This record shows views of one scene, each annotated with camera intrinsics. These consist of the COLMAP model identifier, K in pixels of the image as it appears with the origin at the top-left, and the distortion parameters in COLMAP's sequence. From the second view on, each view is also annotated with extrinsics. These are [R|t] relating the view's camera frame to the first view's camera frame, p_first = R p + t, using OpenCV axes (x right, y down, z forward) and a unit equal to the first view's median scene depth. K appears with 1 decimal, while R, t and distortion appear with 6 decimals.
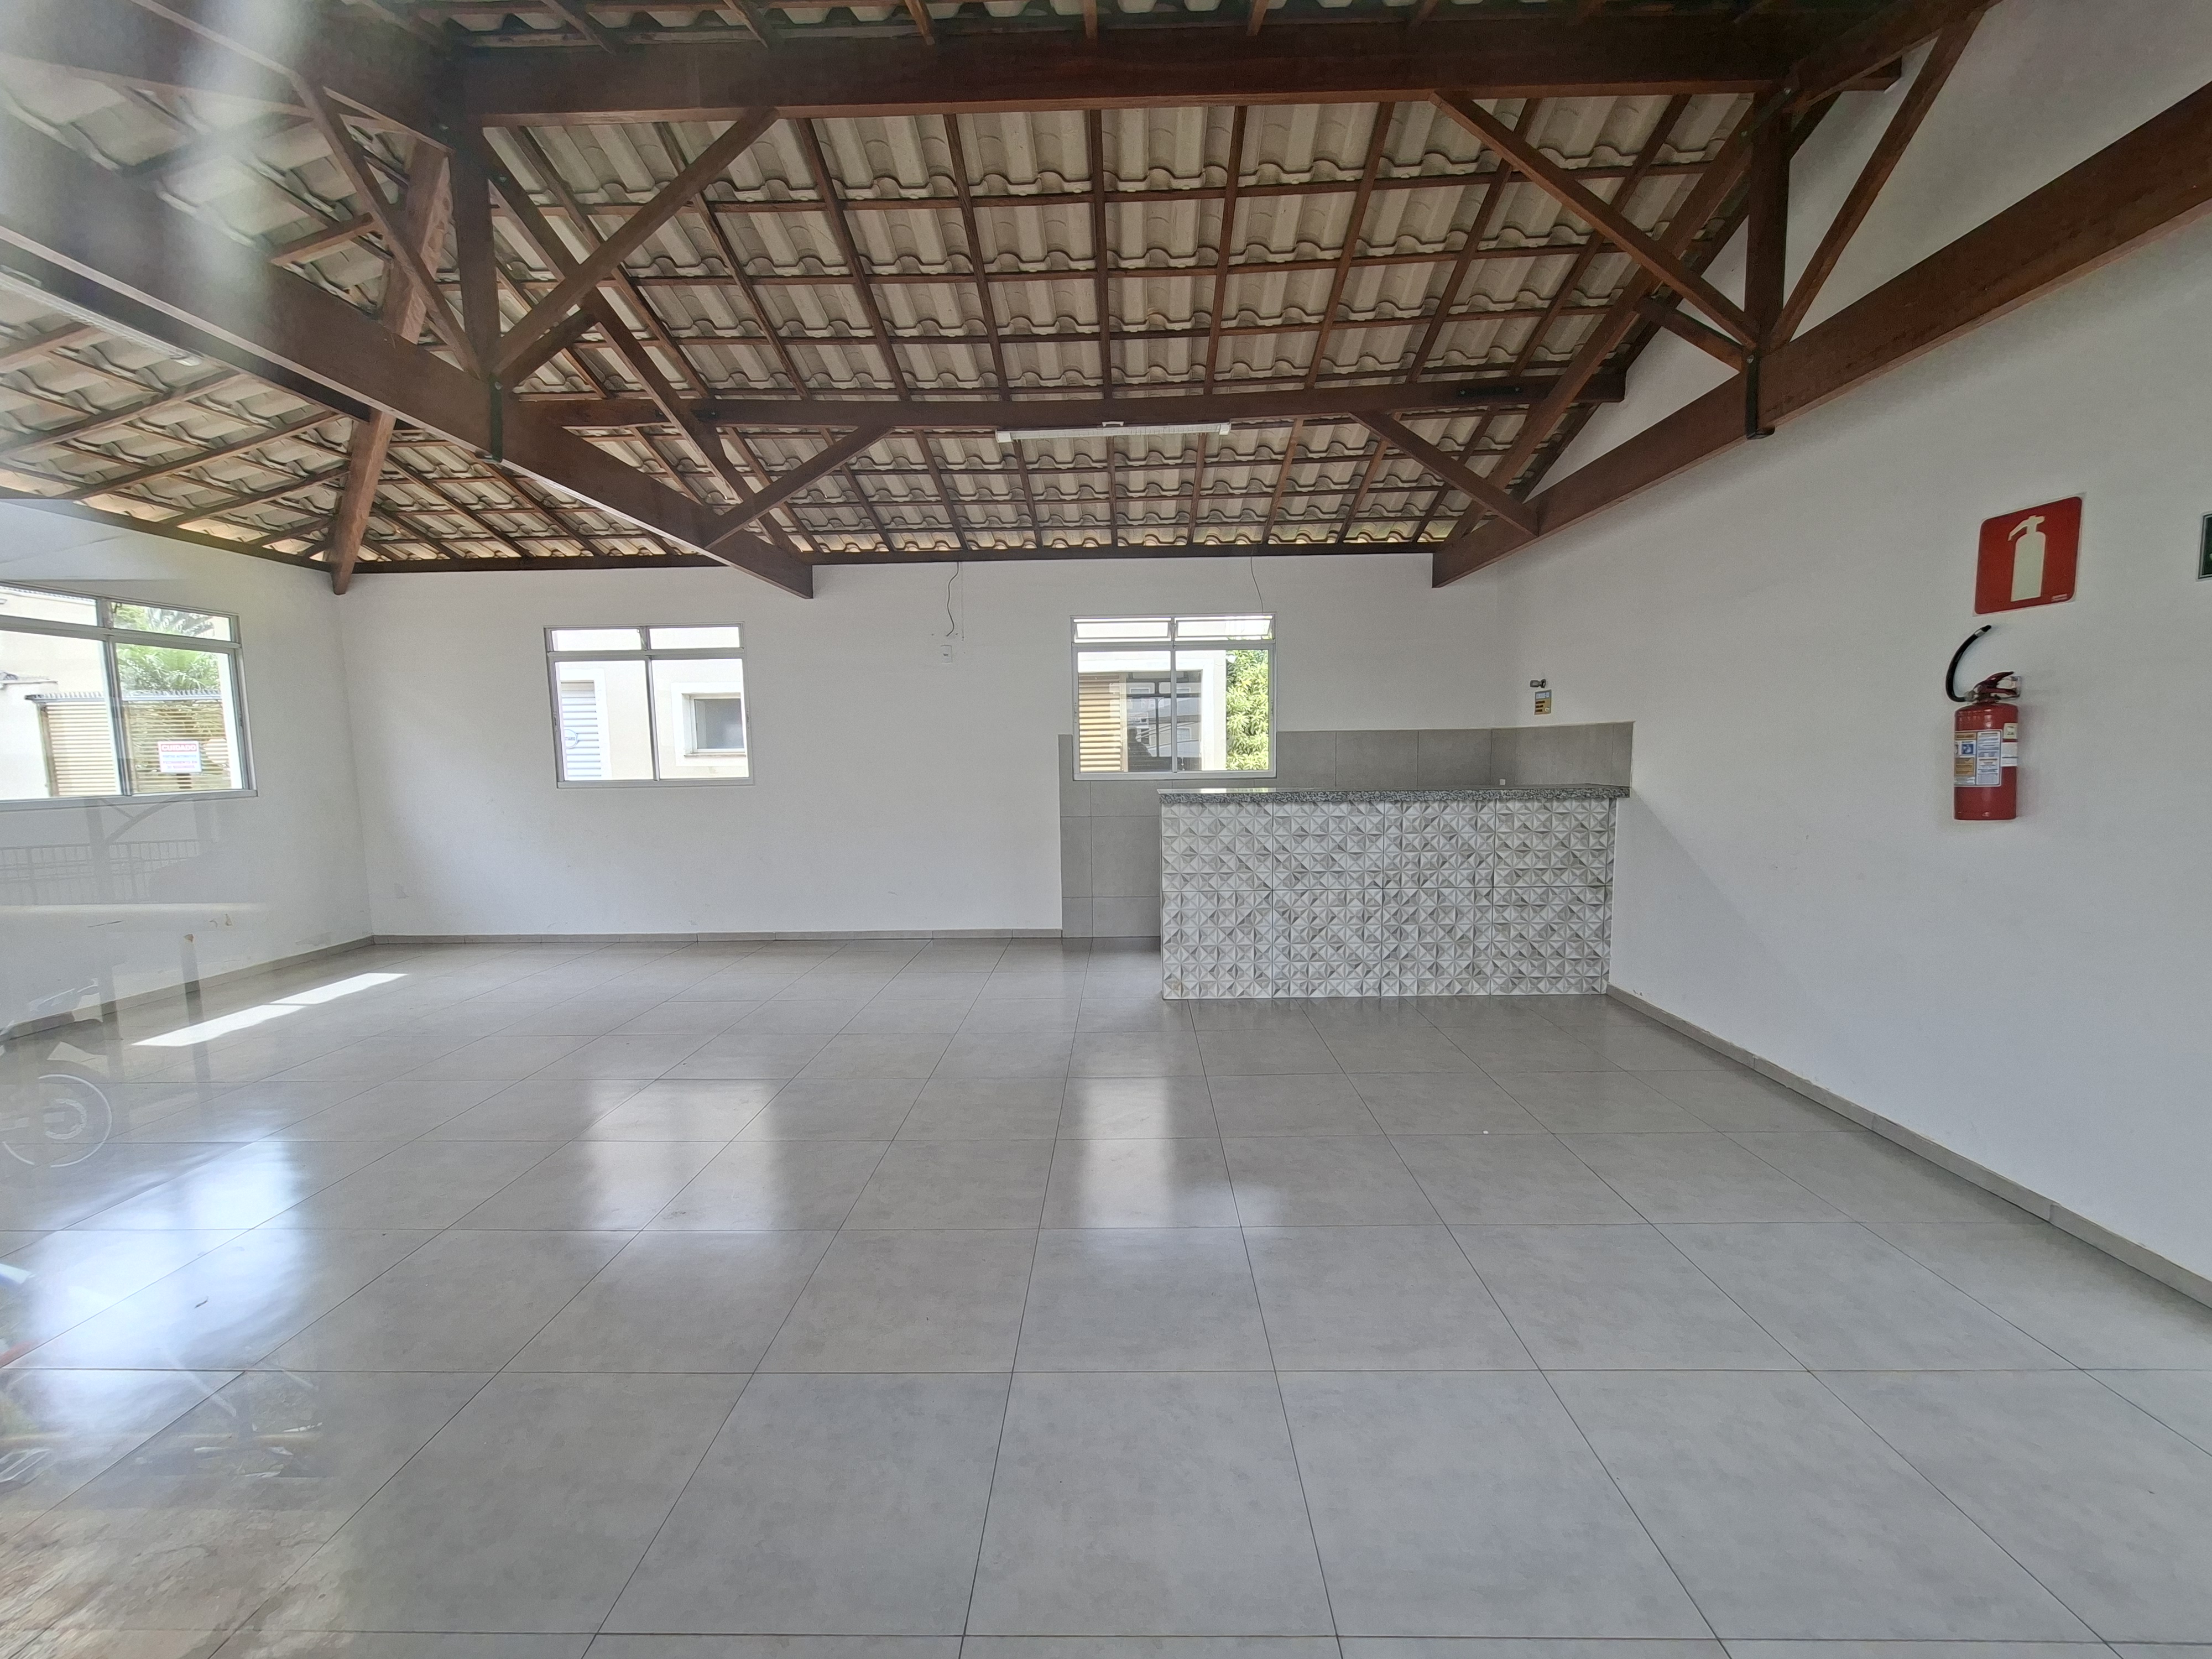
lens RADIAL K [[873.0, 0, 1111.8], [0, 873.0, 831.1], [0, 0, 1]] dist [0.000133, 0.000043]
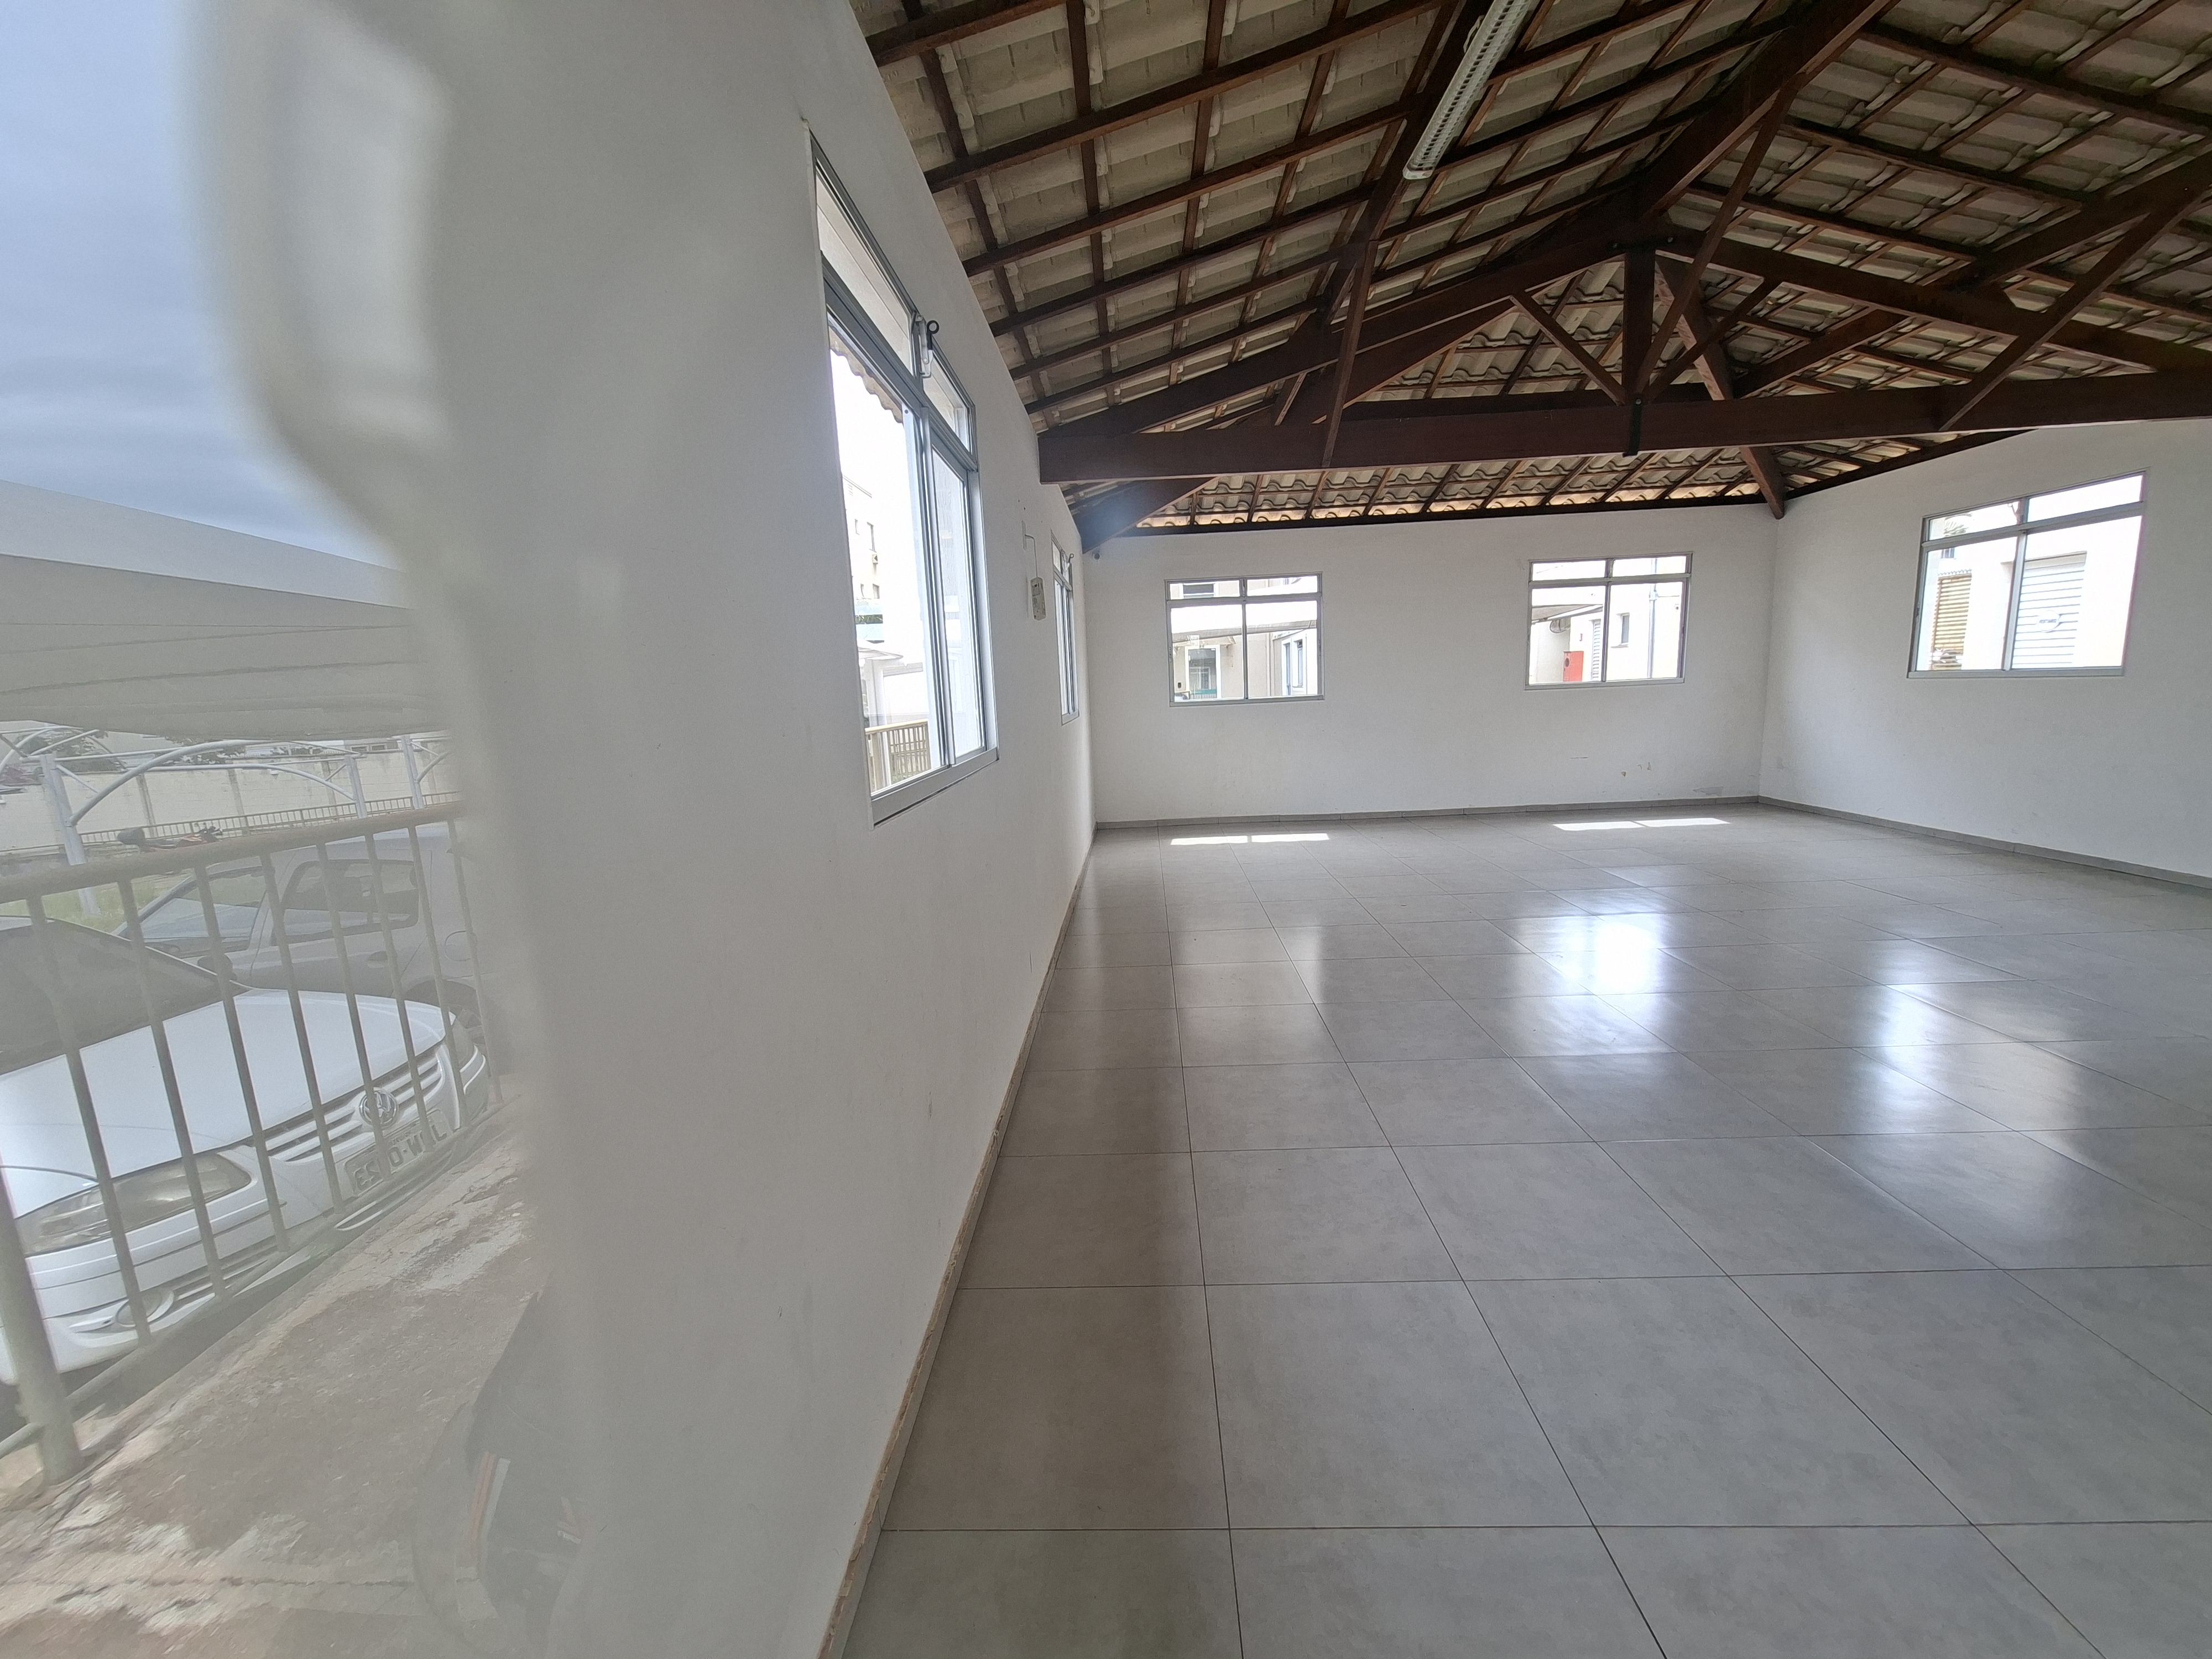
lens RADIAL K [[873.0, 0, 1108.3], [0, 873.0, 828.8], [0, 0, 1]] dist [0.000133, 0.000043]
pose [[-0.015847, 0.178369, -0.983836, 0.465859], [-0.050319, 0.982570, 0.178950, -0.012879], [0.998607, 0.052342, -0.006596, 0.085873]]
